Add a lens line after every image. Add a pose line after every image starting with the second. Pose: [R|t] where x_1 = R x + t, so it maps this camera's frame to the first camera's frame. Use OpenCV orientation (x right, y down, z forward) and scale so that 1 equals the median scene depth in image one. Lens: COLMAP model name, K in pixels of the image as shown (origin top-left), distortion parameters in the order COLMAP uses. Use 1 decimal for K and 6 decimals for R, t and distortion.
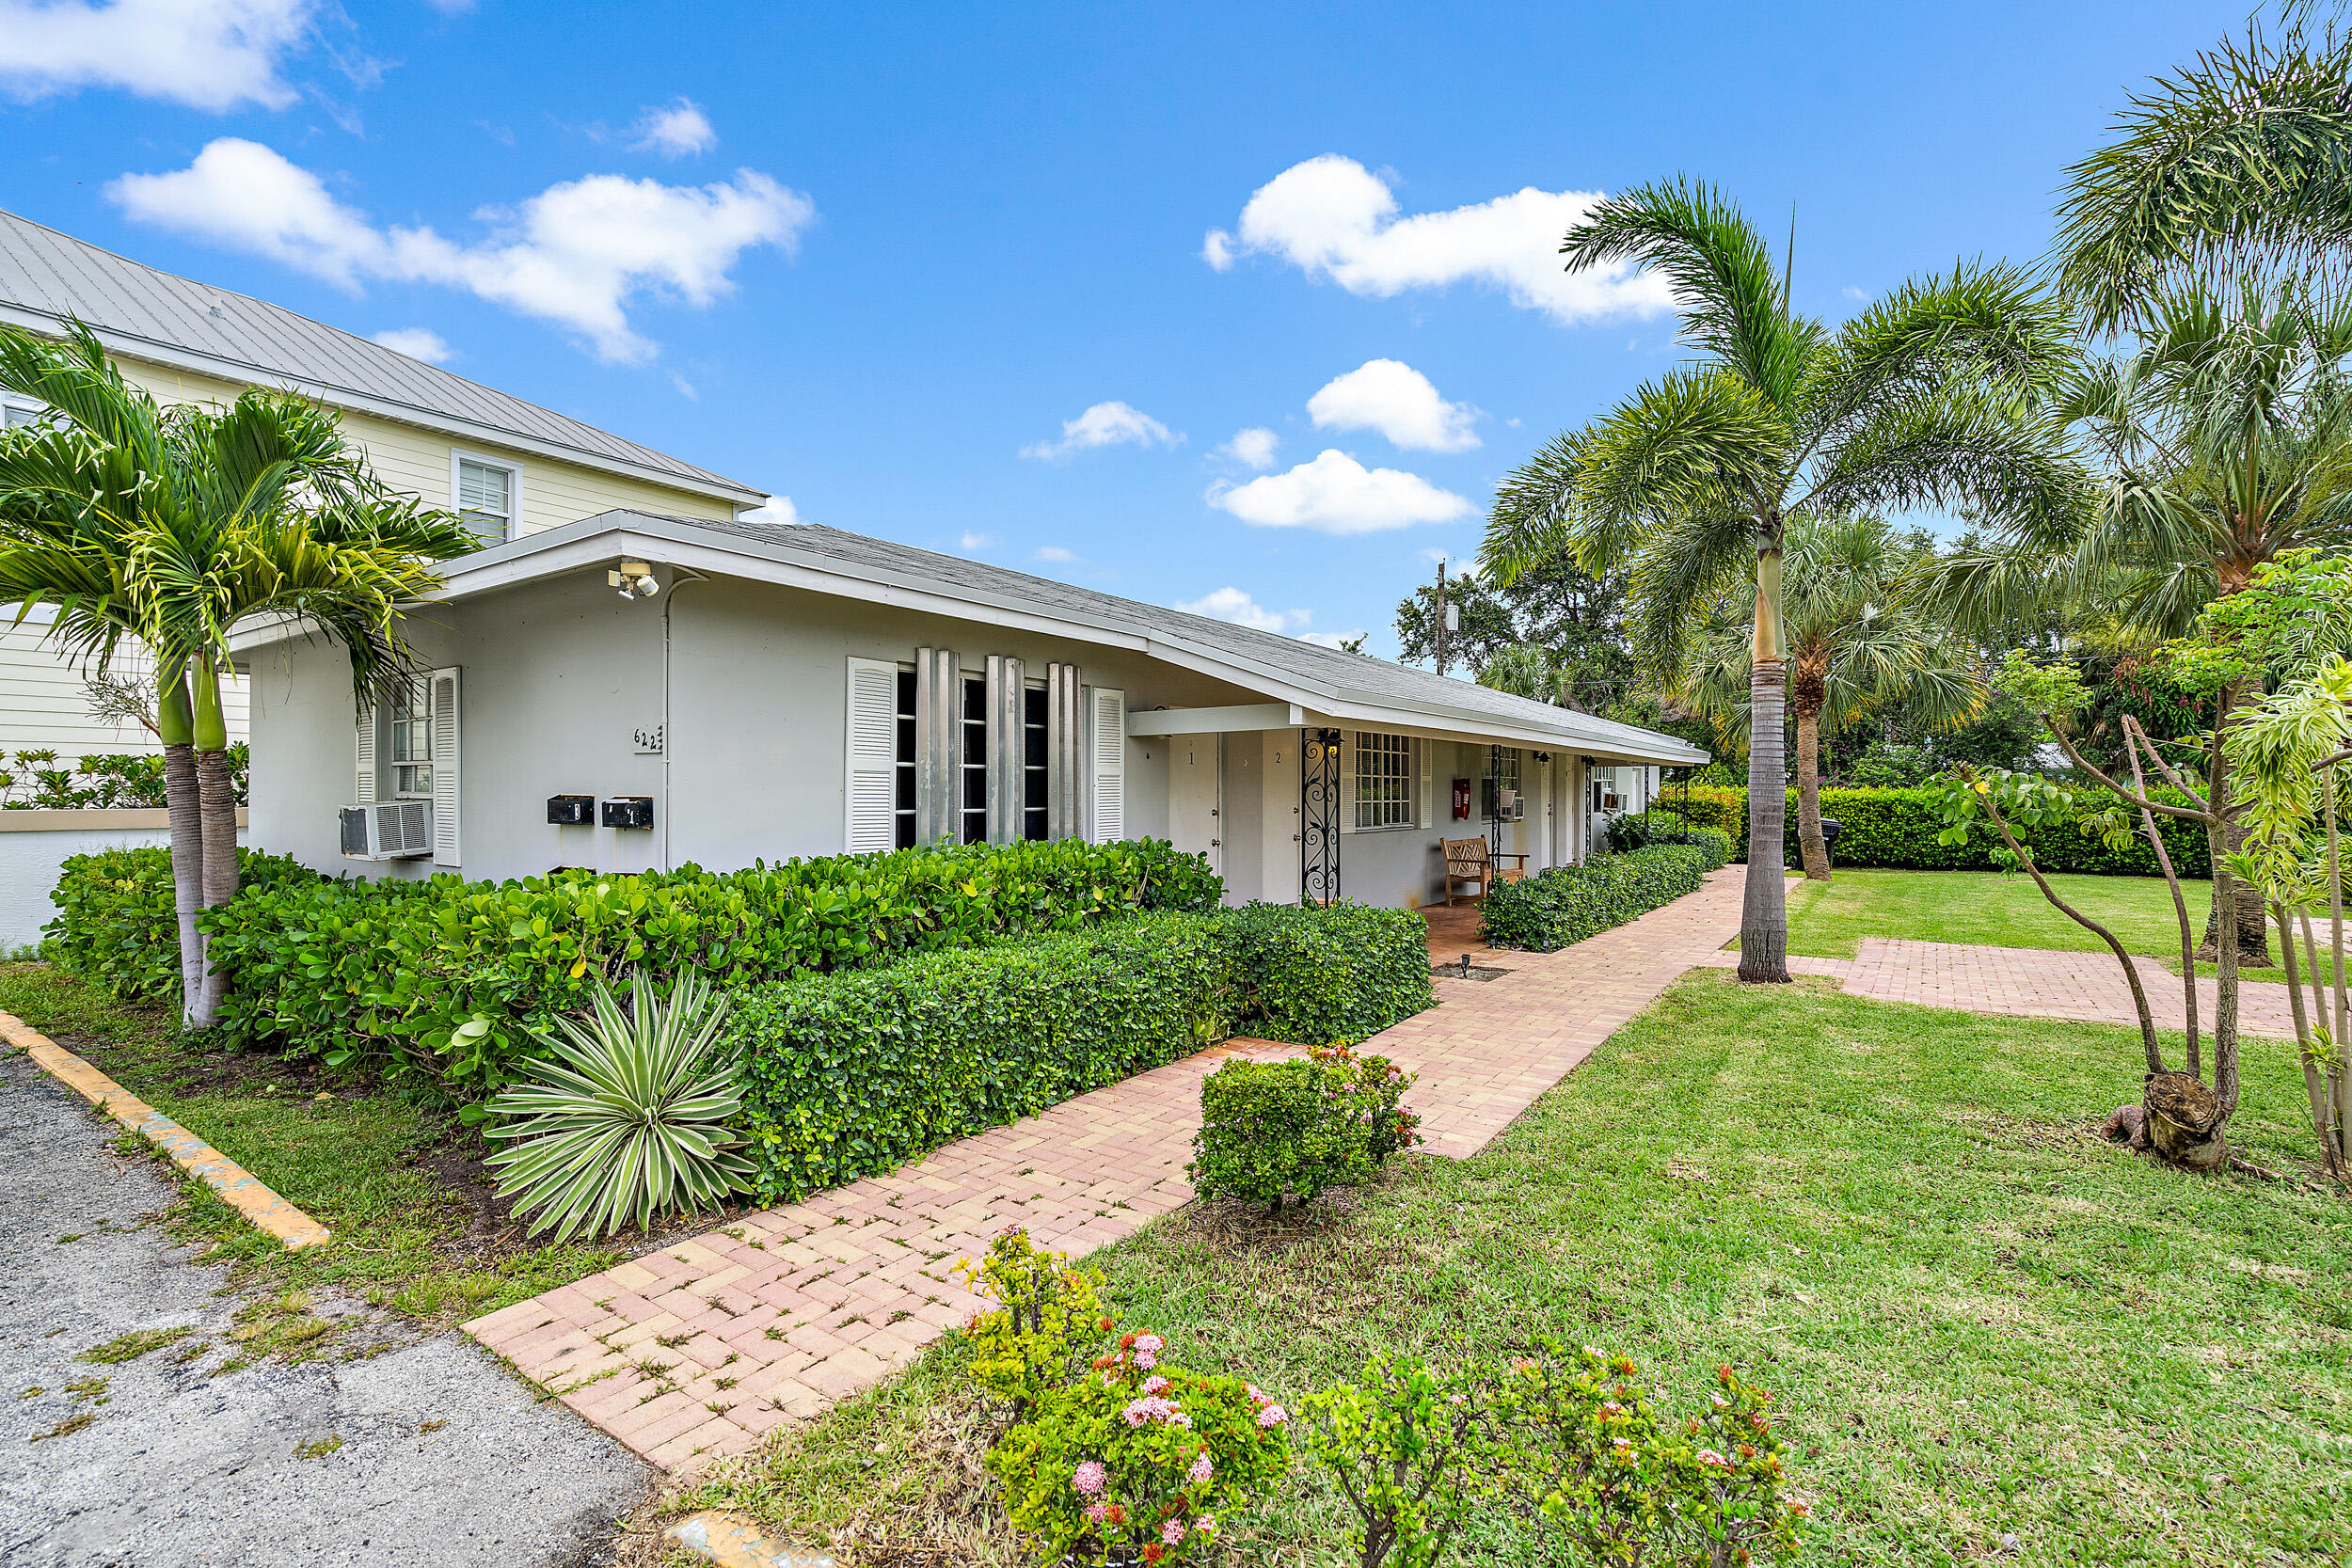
lens RADIAL K [[1065.0, 0, 1184.3], [0, 1065.0, 789.4], [0, 0, 1]] dist [0.003725, 0.000824]
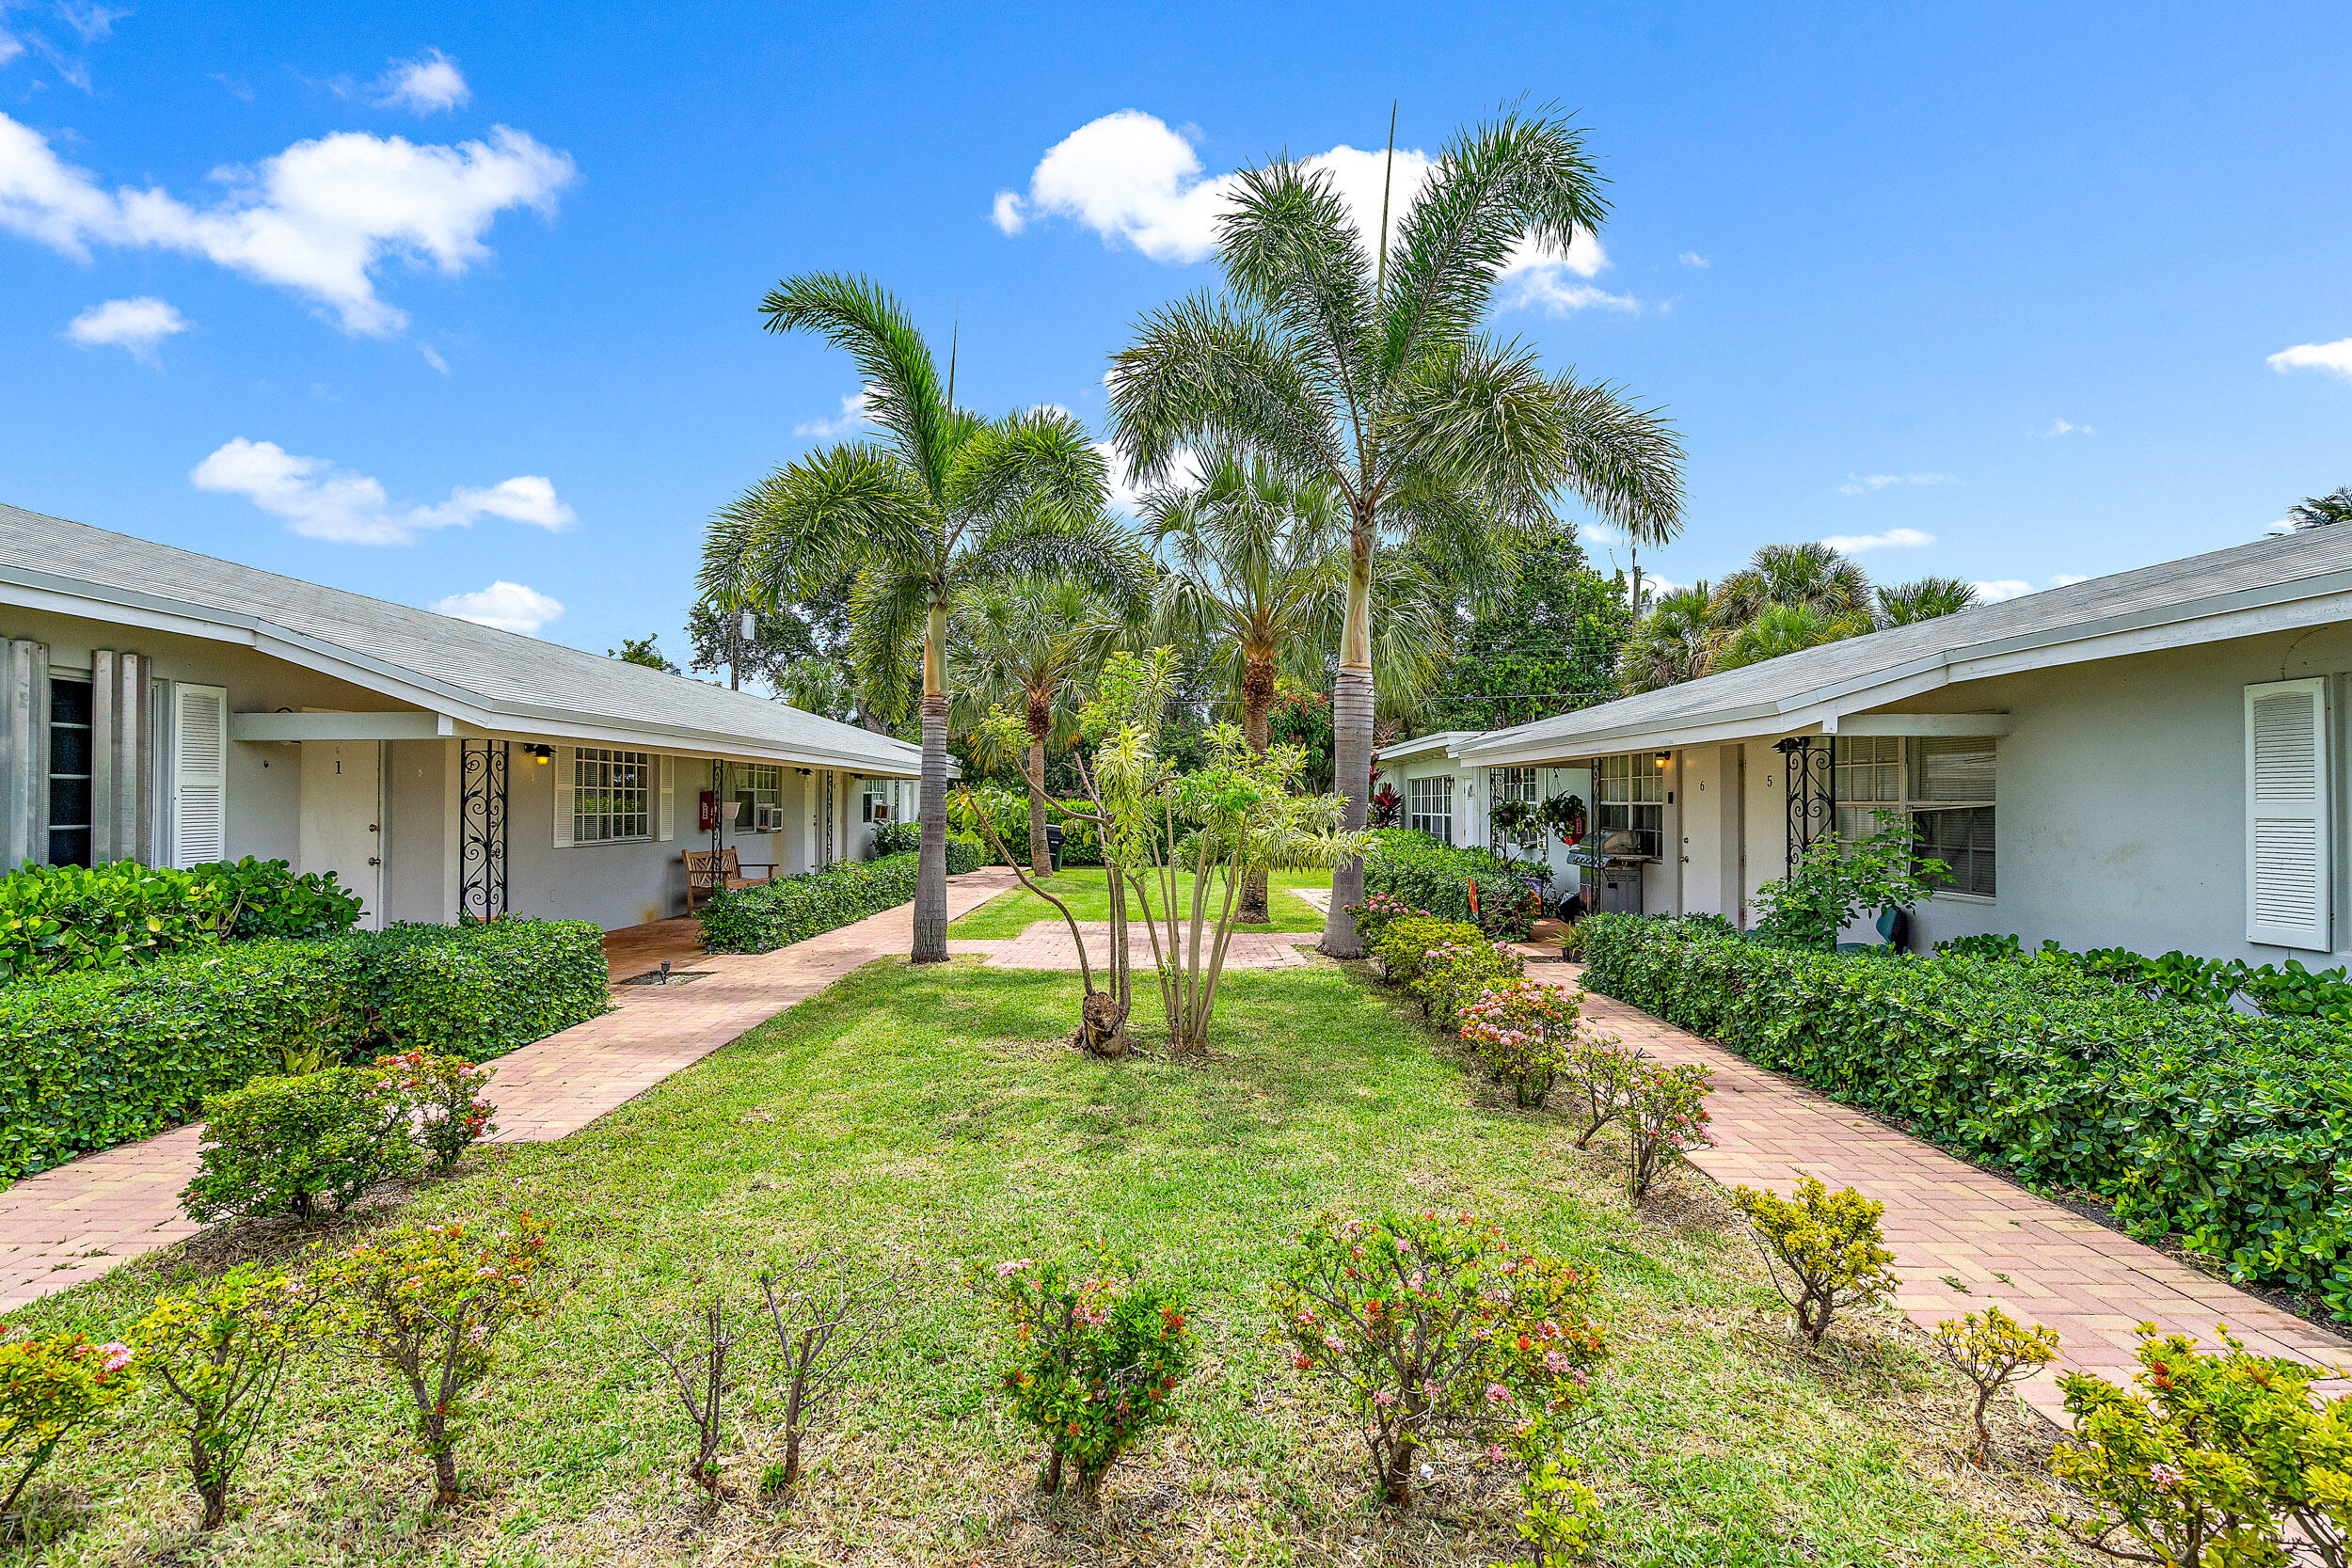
lens RADIAL K [[1065.0, 0, 1175.7], [0, 1065.0, 790.2], [0, 0, 1]] dist [0.003725, 0.000824]
pose [[0.825227, 0.005694, 0.564772, 0.099641], [-0.000254, 0.999953, -0.009711, -0.002117], [-0.564801, 0.007870, 0.825190, -0.160389]]
